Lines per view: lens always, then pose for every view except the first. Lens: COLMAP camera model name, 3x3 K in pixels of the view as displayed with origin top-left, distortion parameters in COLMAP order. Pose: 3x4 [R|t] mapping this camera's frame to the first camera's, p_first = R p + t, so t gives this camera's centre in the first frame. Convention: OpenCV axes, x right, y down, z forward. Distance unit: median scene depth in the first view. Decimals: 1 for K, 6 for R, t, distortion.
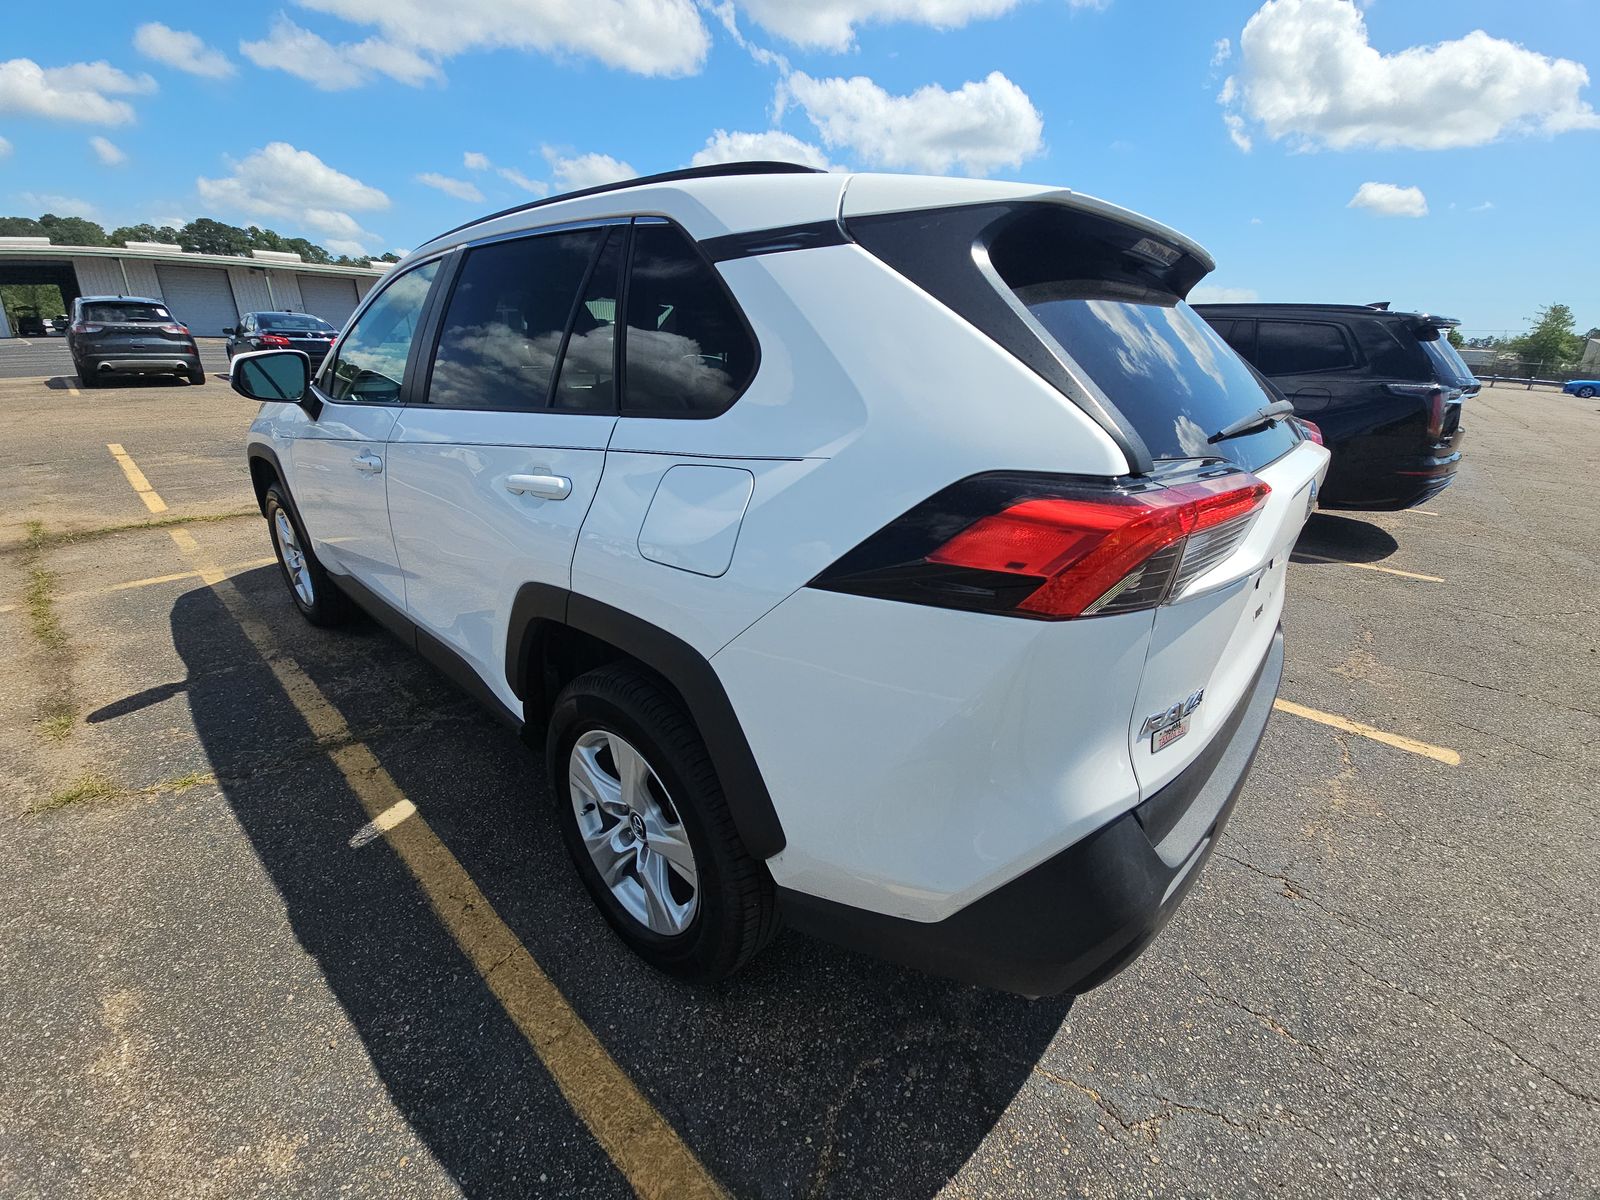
lens RADIAL K [[644.9, 0, 800.0], [0, 644.9, 600.0], [0, 0, 1]] dist [0.036285, -0.024045]
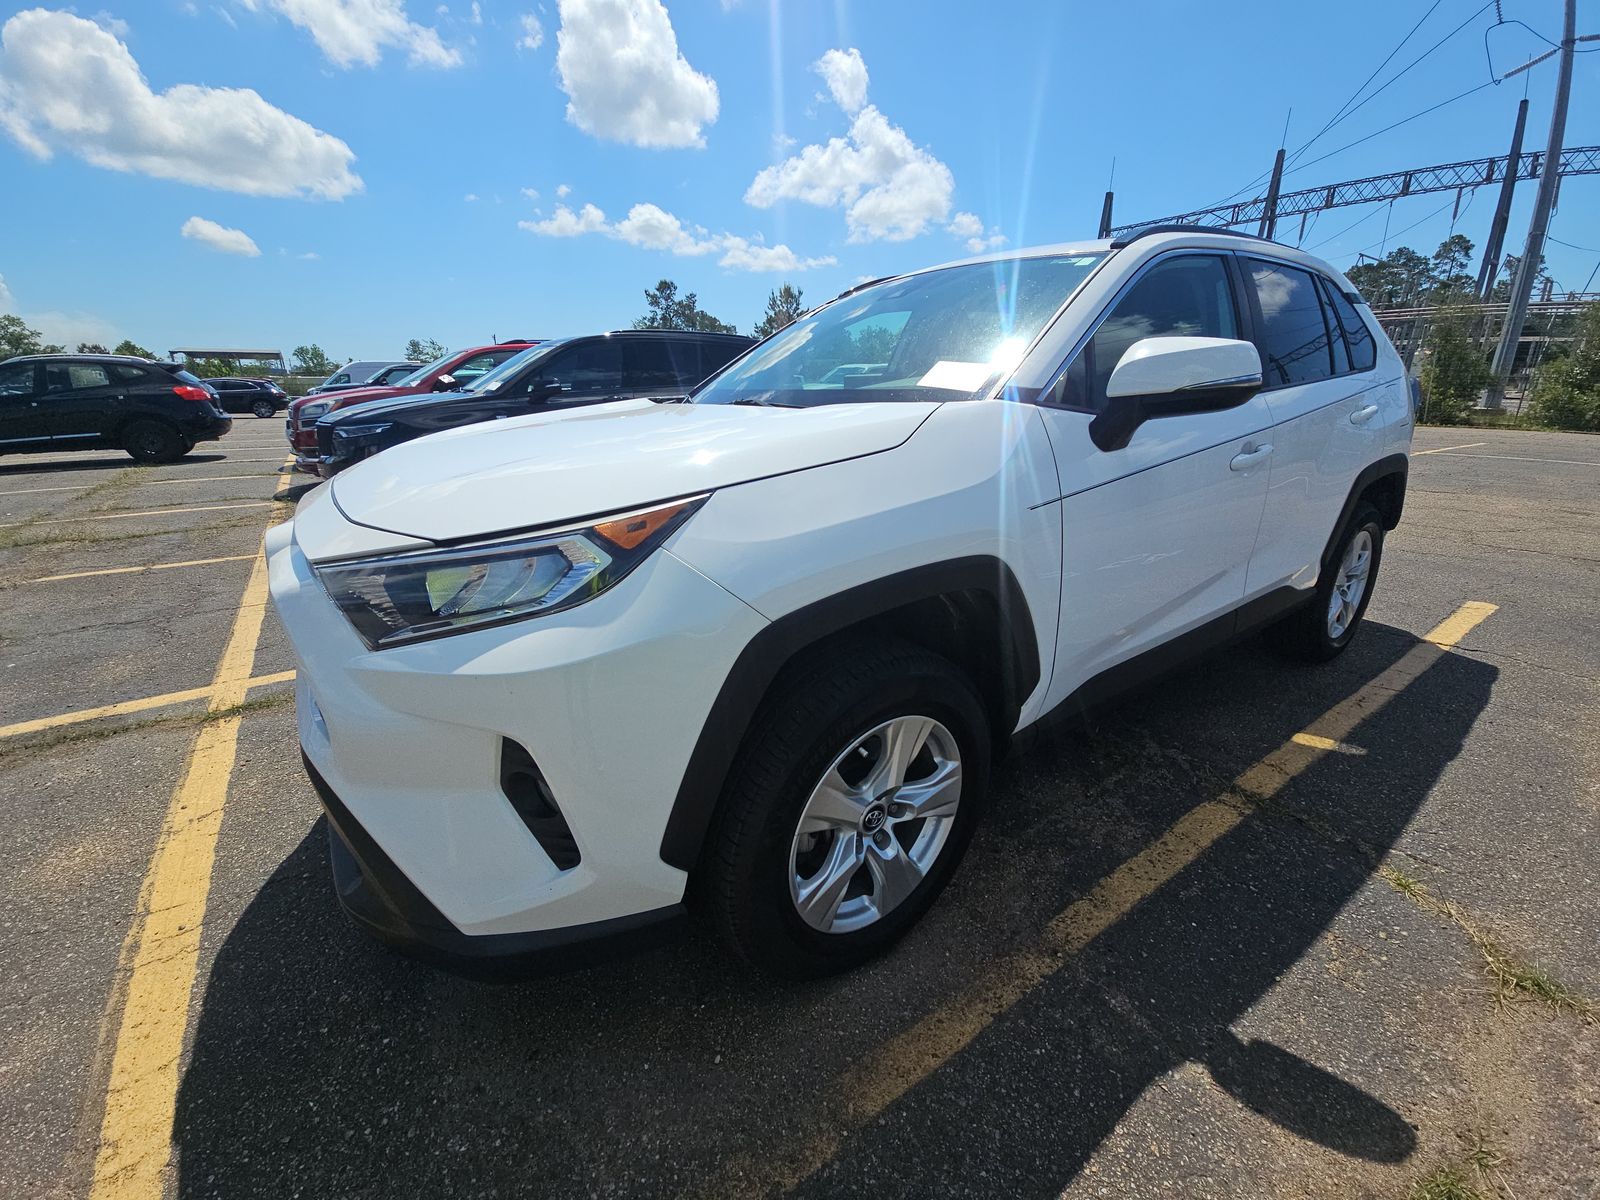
lens RADIAL K [[644.9, 0, 800.0], [0, 644.9, 600.0], [0, 0, 1]] dist [0.036285, -0.024045]
pose [[0.208818, -0.321773, 0.923503, -1.273838], [0.362746, 0.902441, 0.232412, -0.356464], [-0.908191, 0.286466, 0.305168, 0.986667]]
